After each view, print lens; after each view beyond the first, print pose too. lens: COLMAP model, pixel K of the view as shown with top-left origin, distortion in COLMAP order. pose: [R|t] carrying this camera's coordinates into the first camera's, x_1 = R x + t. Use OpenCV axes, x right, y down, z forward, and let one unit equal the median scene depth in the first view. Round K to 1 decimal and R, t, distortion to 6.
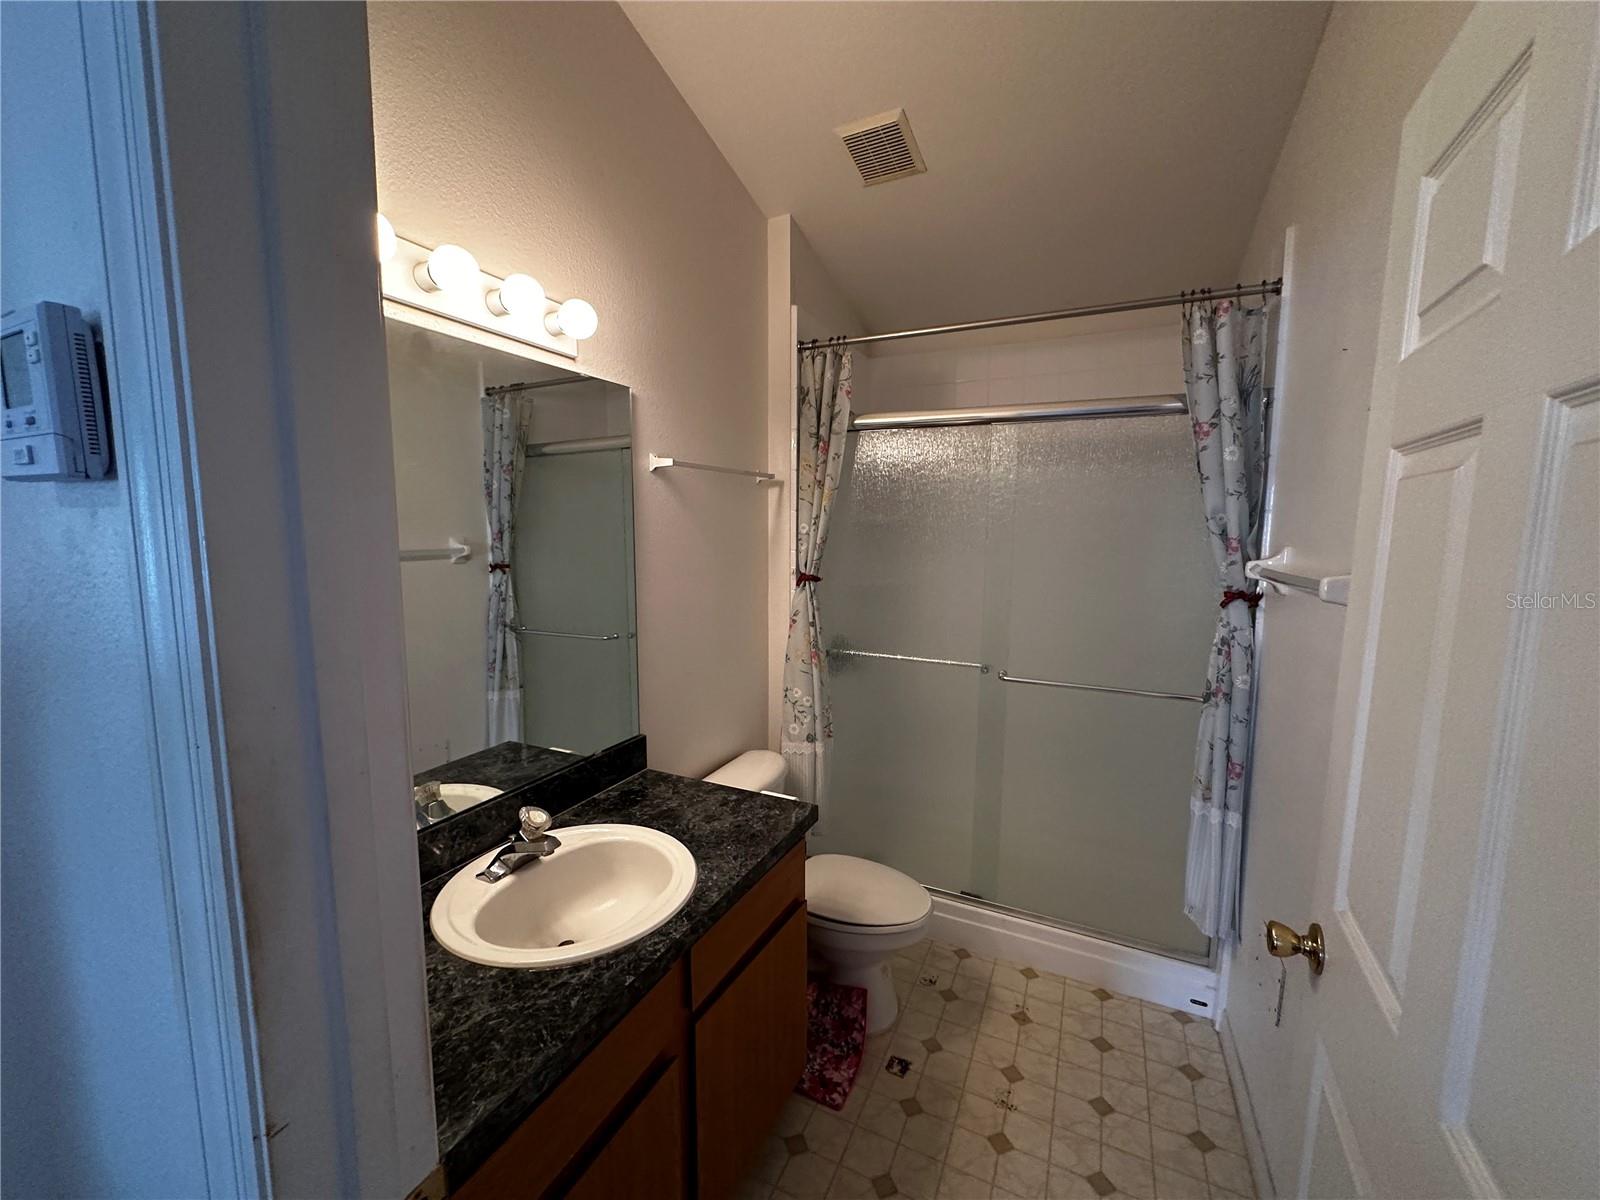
lens RADIAL K [[639.1, 0, 800.0], [0, 639.1, 600.0], [0, 0, 1]] dist [-0.006731, 0.002035]
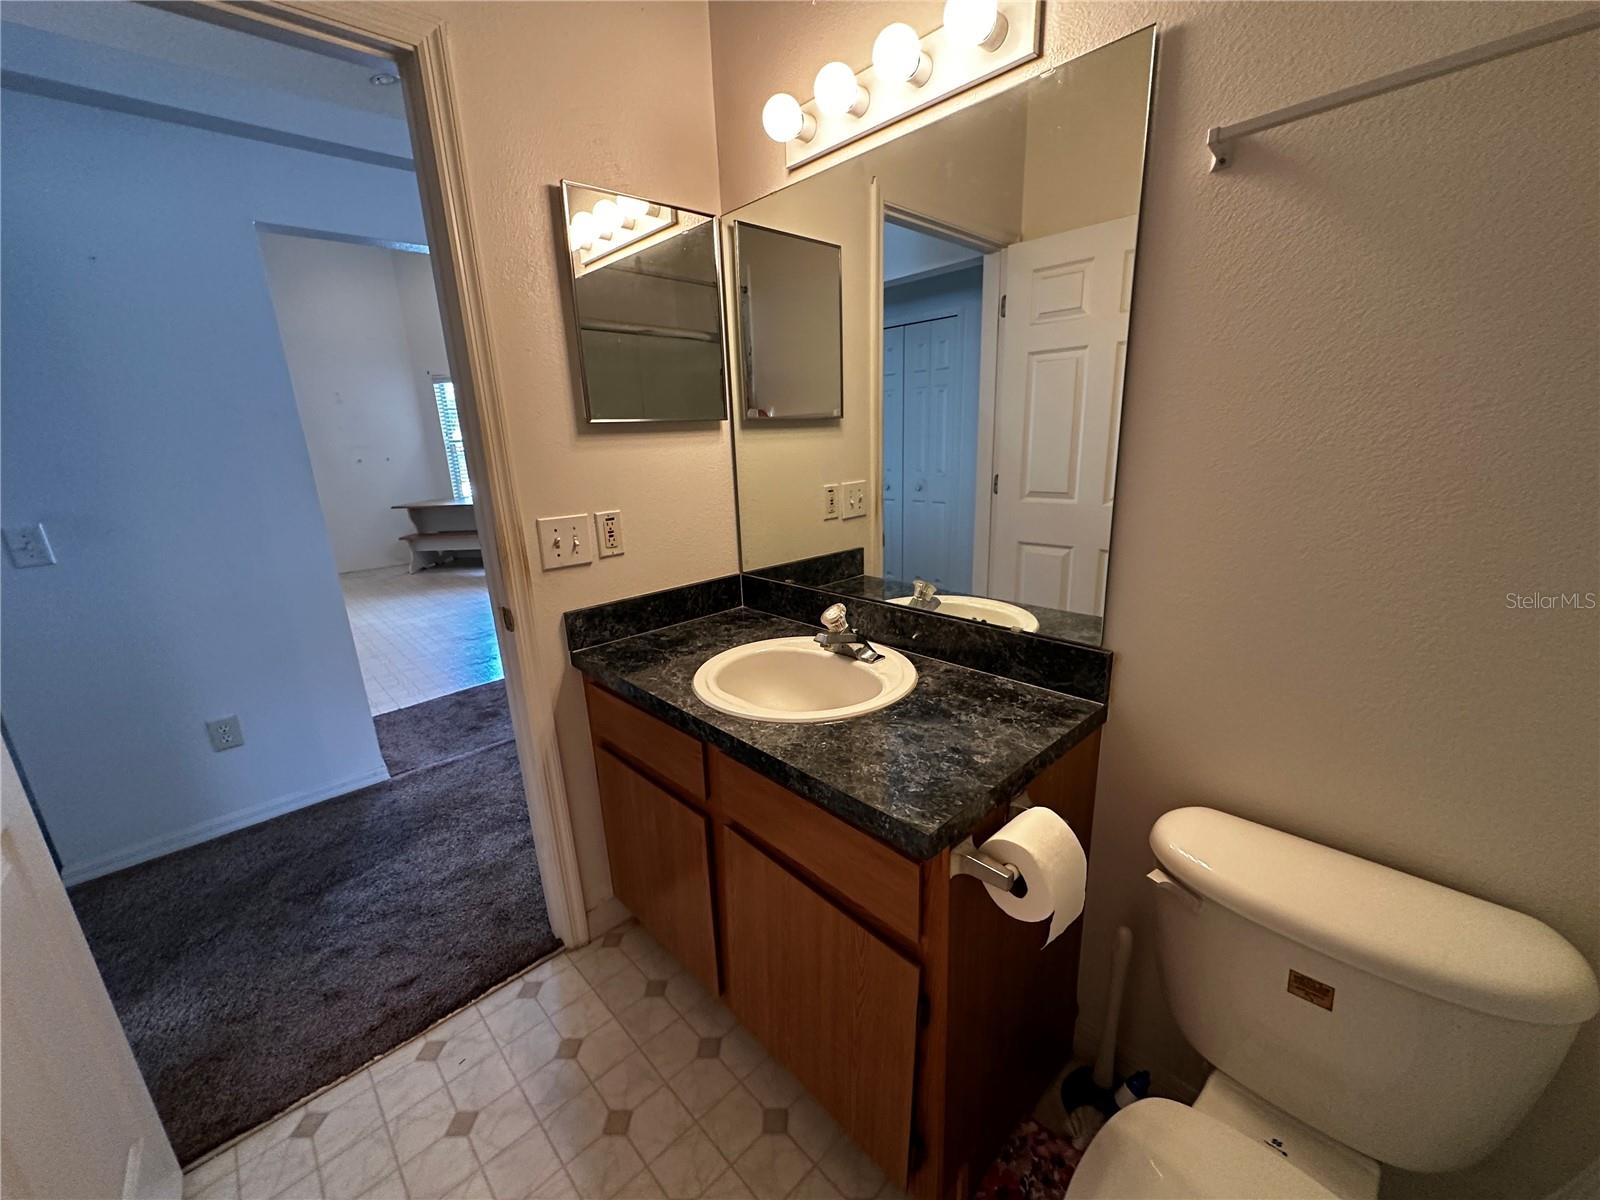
lens RADIAL K [[639.1, 0, 800.0], [0, 639.1, 600.0], [0, 0, 1]] dist [-0.006731, 0.002035]
pose [[-0.355547, 0.247764, -0.901221, 0.572158], [-0.071991, 0.954101, 0.290703, -0.001292], [0.931882, 0.168238, -0.321391, 1.231052]]
